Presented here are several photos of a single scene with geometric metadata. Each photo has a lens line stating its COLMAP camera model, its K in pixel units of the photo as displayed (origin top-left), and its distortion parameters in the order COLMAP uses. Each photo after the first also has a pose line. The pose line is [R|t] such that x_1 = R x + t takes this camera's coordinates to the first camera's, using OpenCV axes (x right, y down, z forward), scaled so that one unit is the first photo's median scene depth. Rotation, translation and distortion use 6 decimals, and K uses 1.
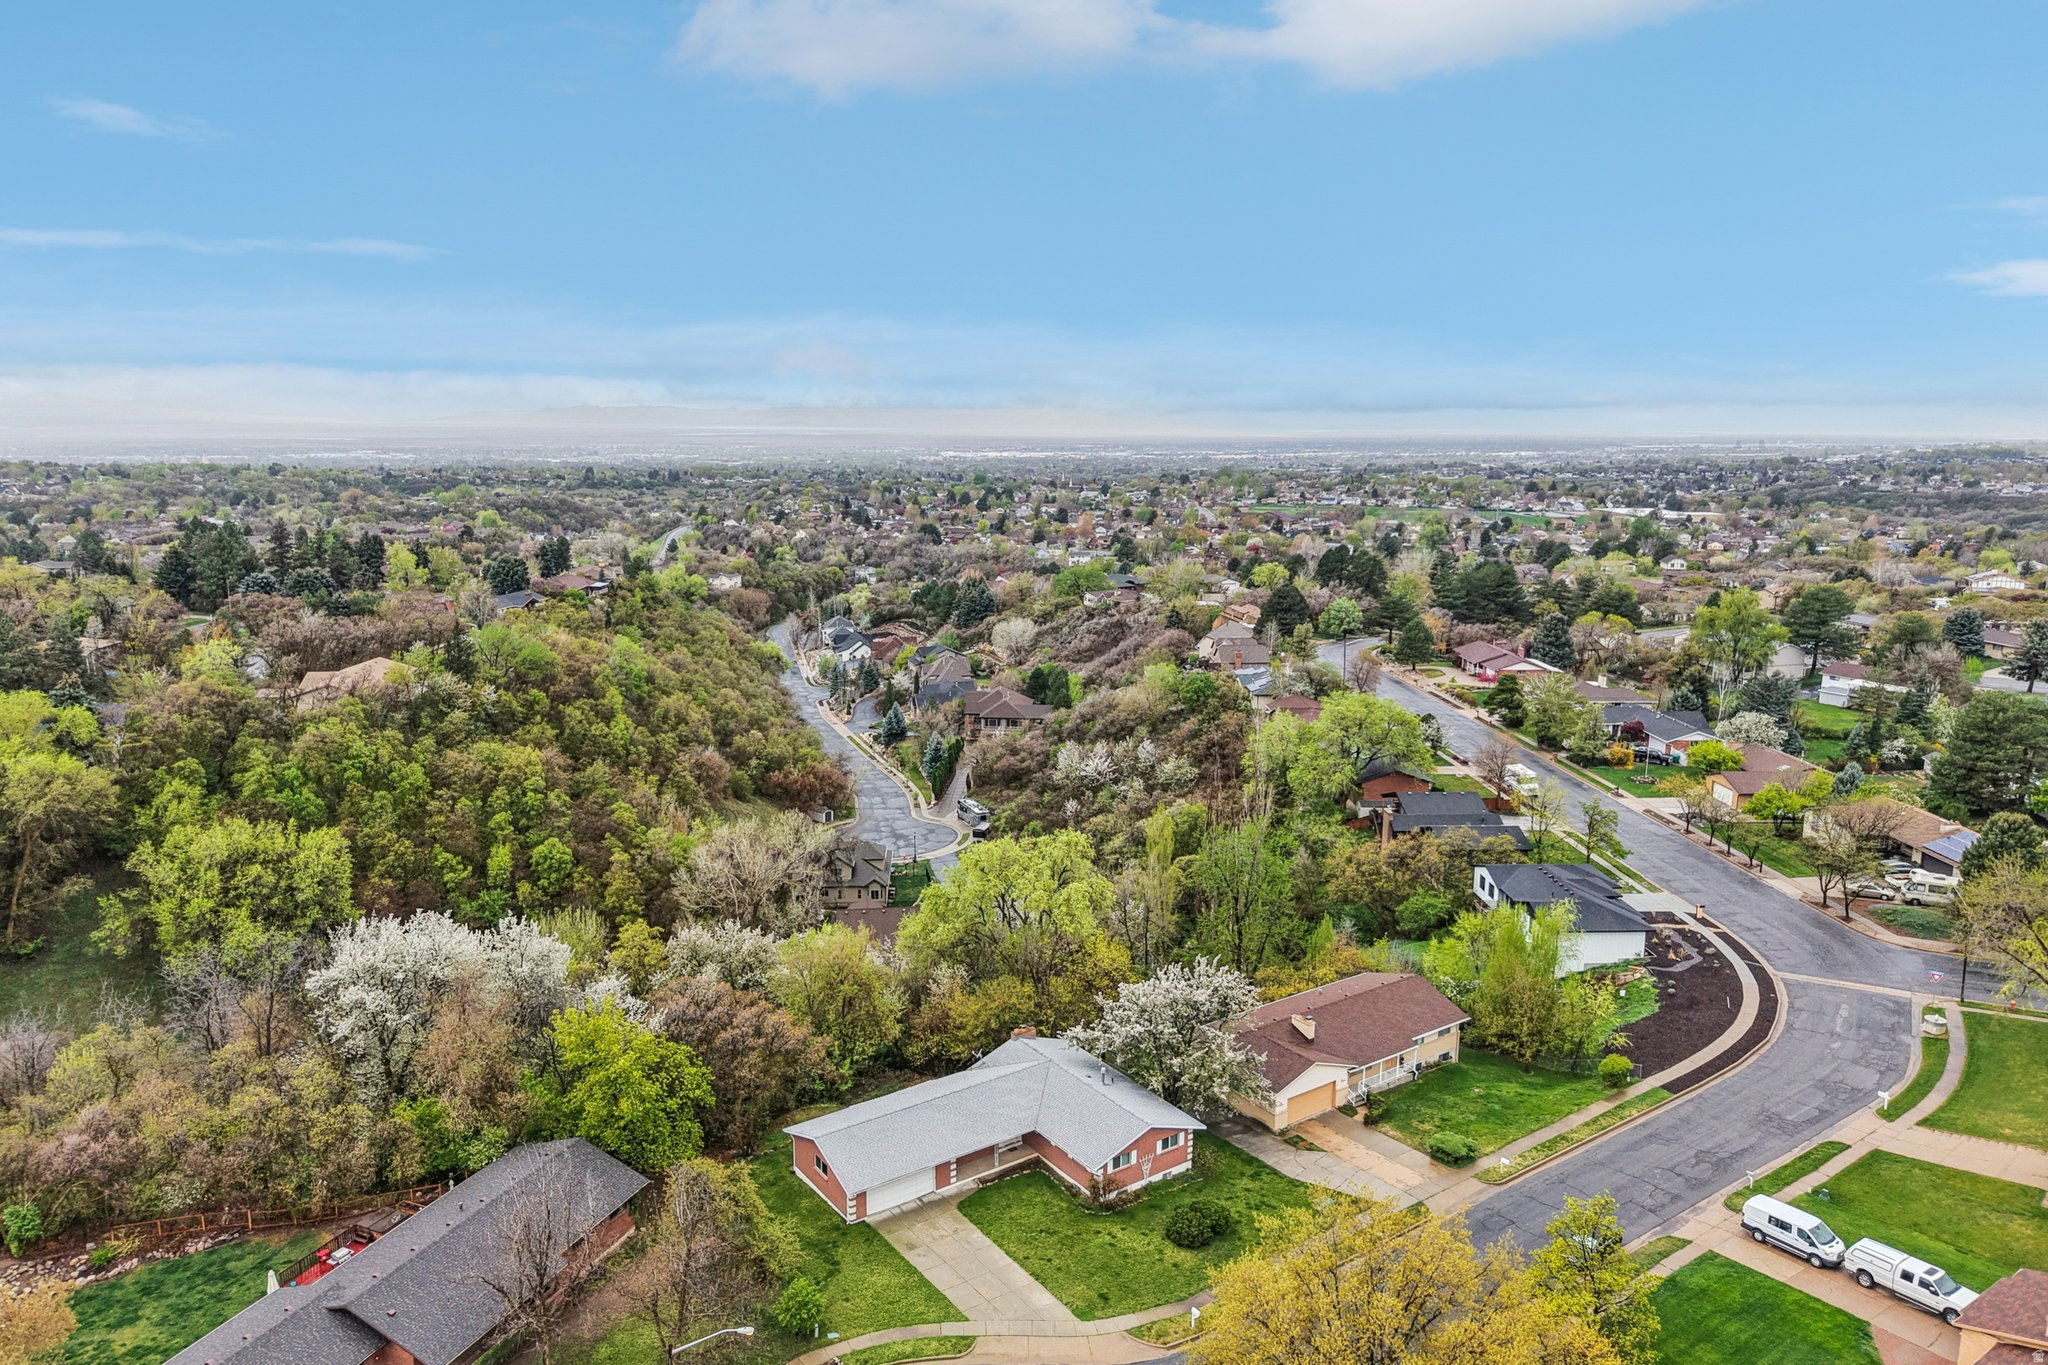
lens RADIAL K [[1362.8, 0, 1011.0], [0, 1362.8, 673.9], [0, 0, 1]] dist [0.062589, -0.059771]
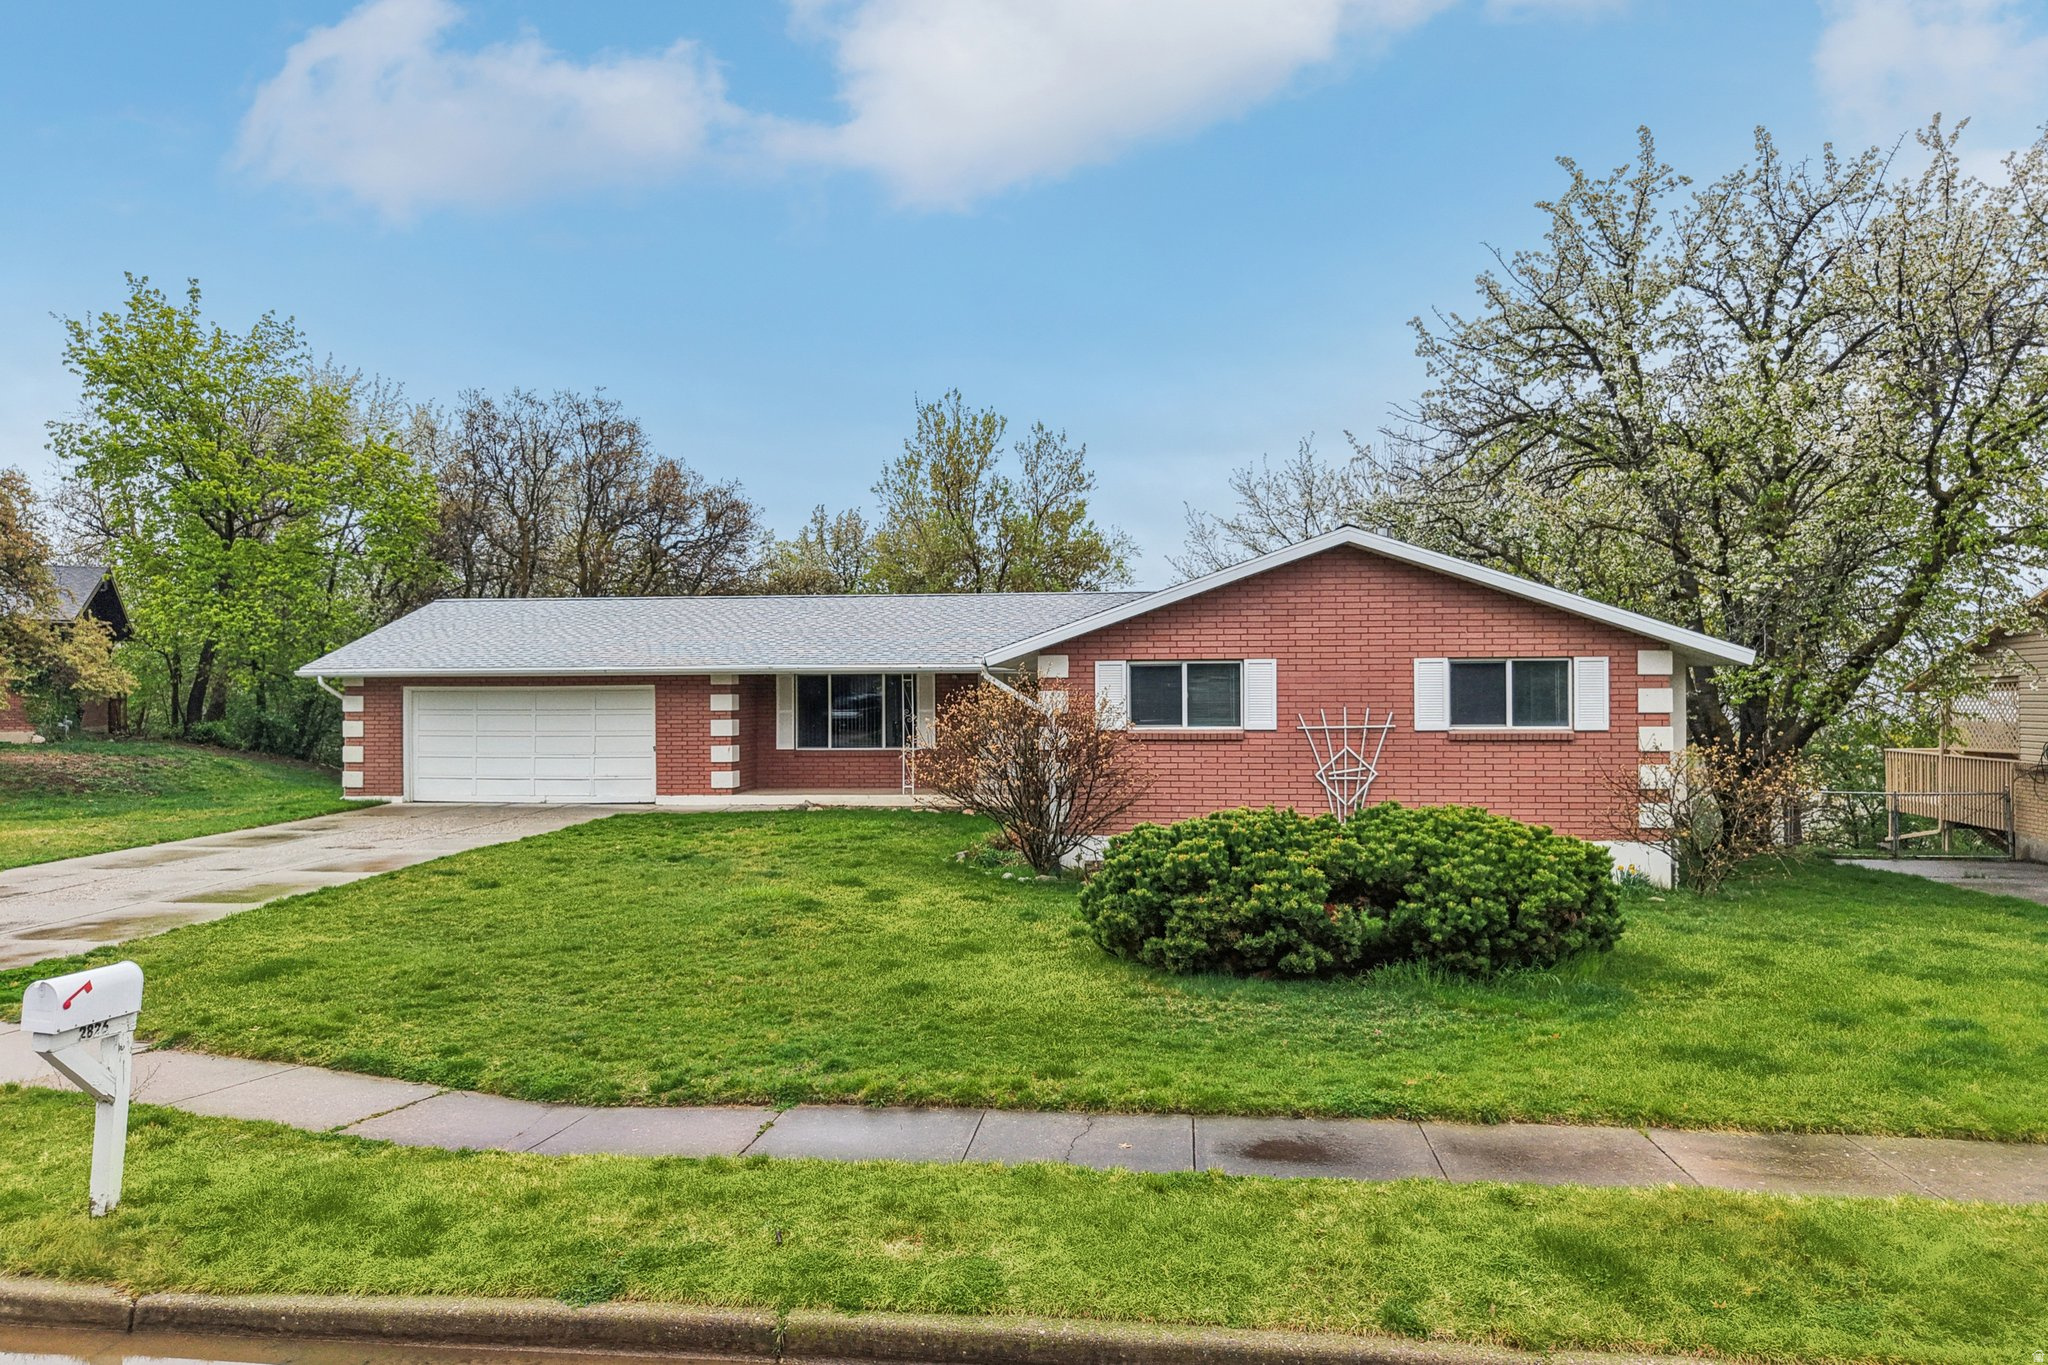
lens RADIAL K [[1396.7, 0, 1021.5], [0, 1396.7, 686.0], [0, 0, 1]] dist [0.022183, -0.006742]
pose [[0.745177, -0.006540, -0.666834, 0.106373], [-0.113472, 0.984126, -0.136456, 0.203569], [0.657141, 0.177351, 0.732606, 0.439467]]
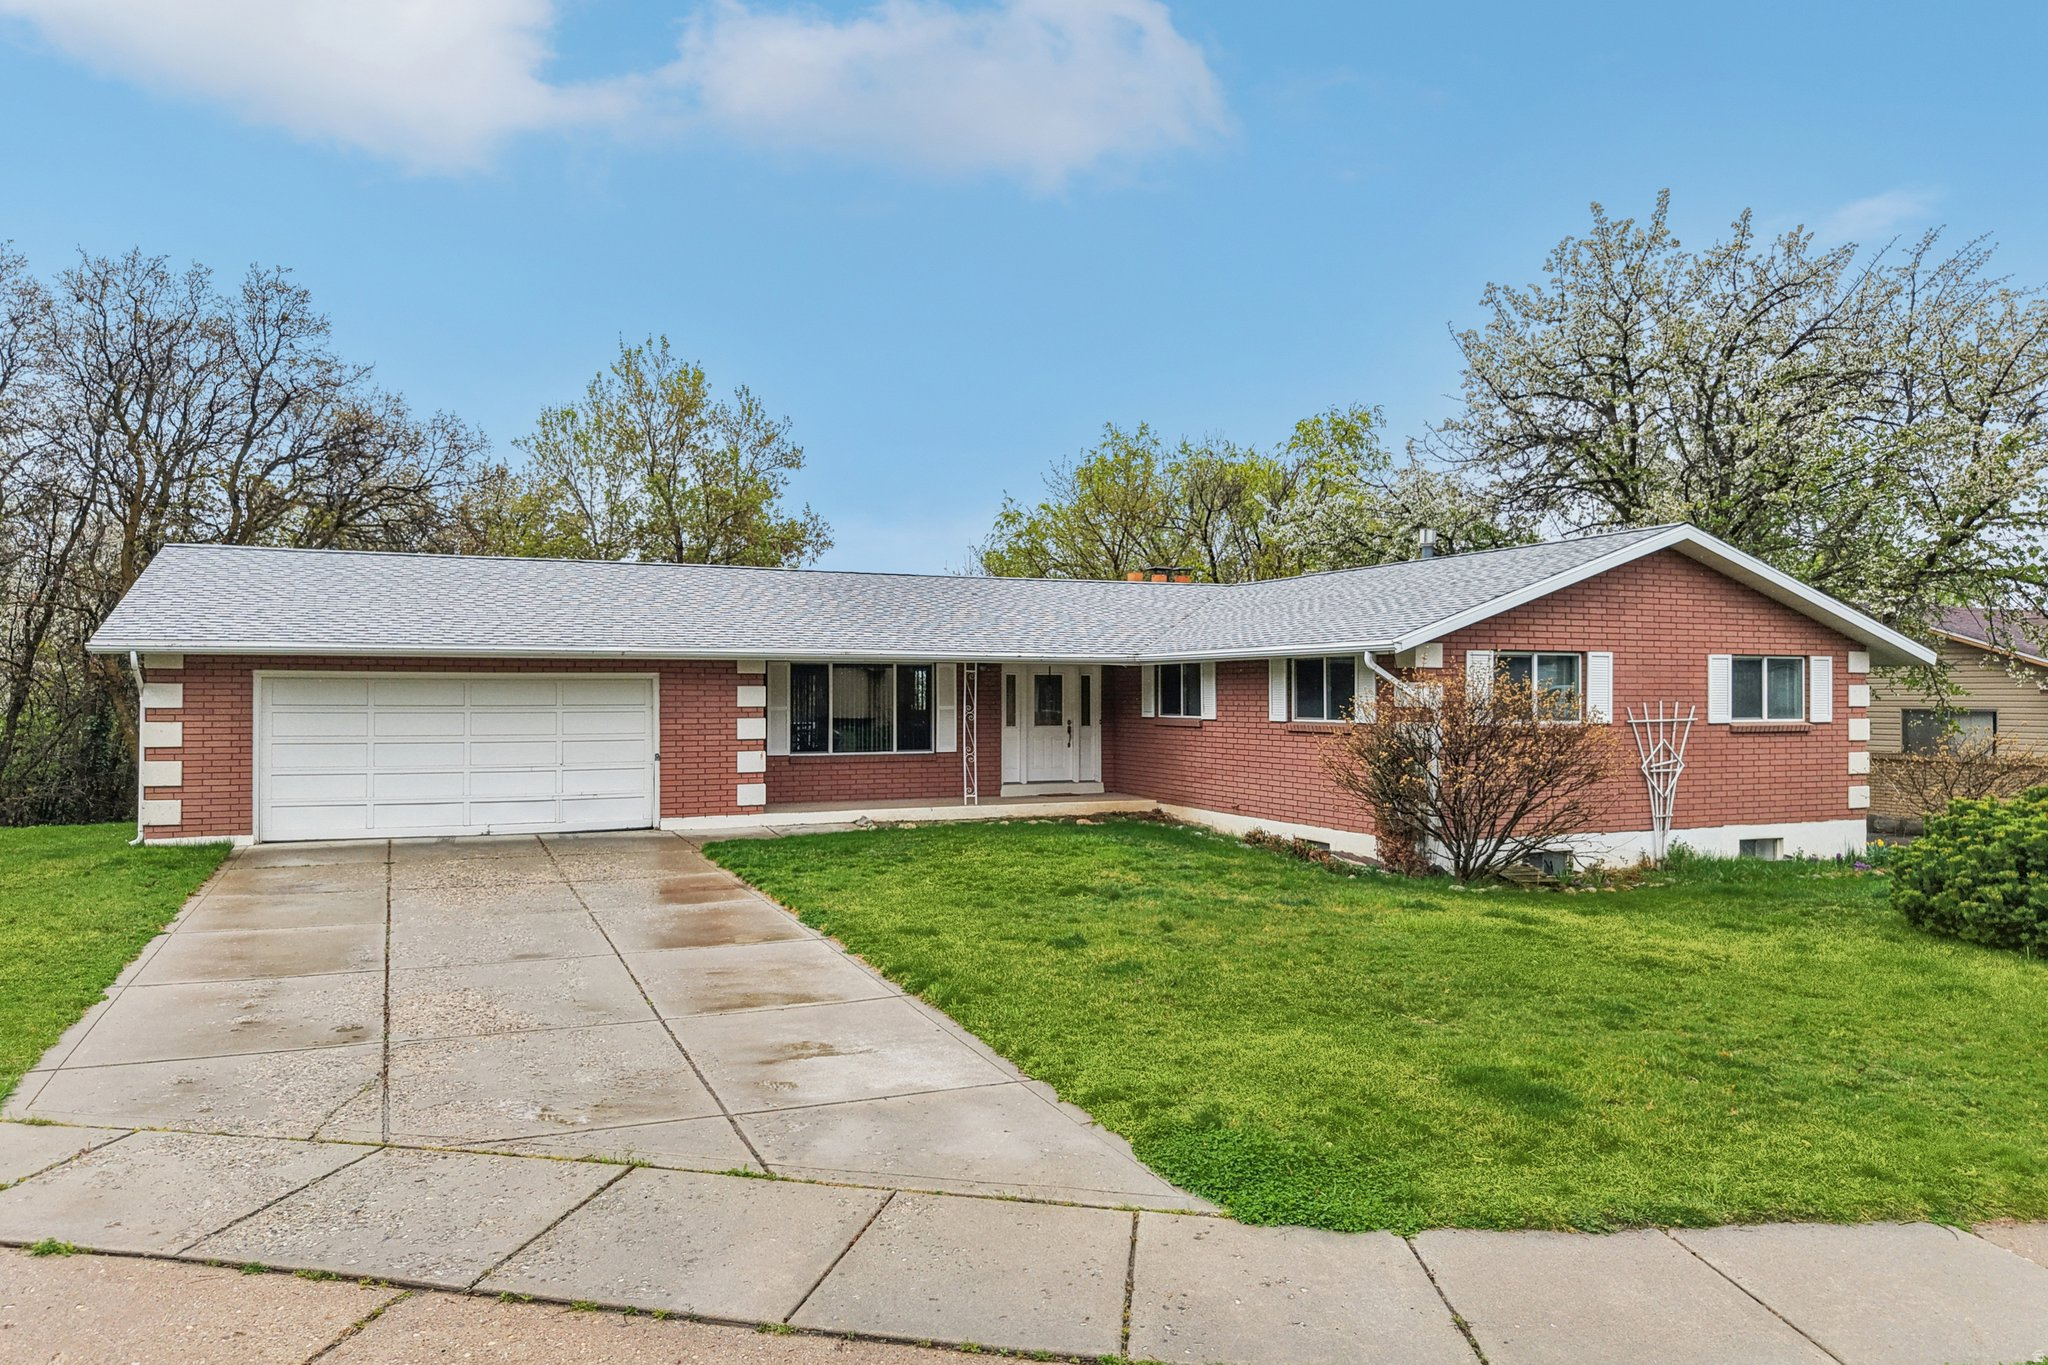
lens RADIAL K [[1389.3, 0, 1022.4], [0, 1389.3, 683.7], [0, 0, 1]] dist [0.007587, 0.010282]
pose [[0.981131, -0.000783, -0.193343, 0.024590], [-0.035036, 0.982716, -0.181772, 0.208032], [0.190144, 0.185116, 0.964146, 0.419458]]
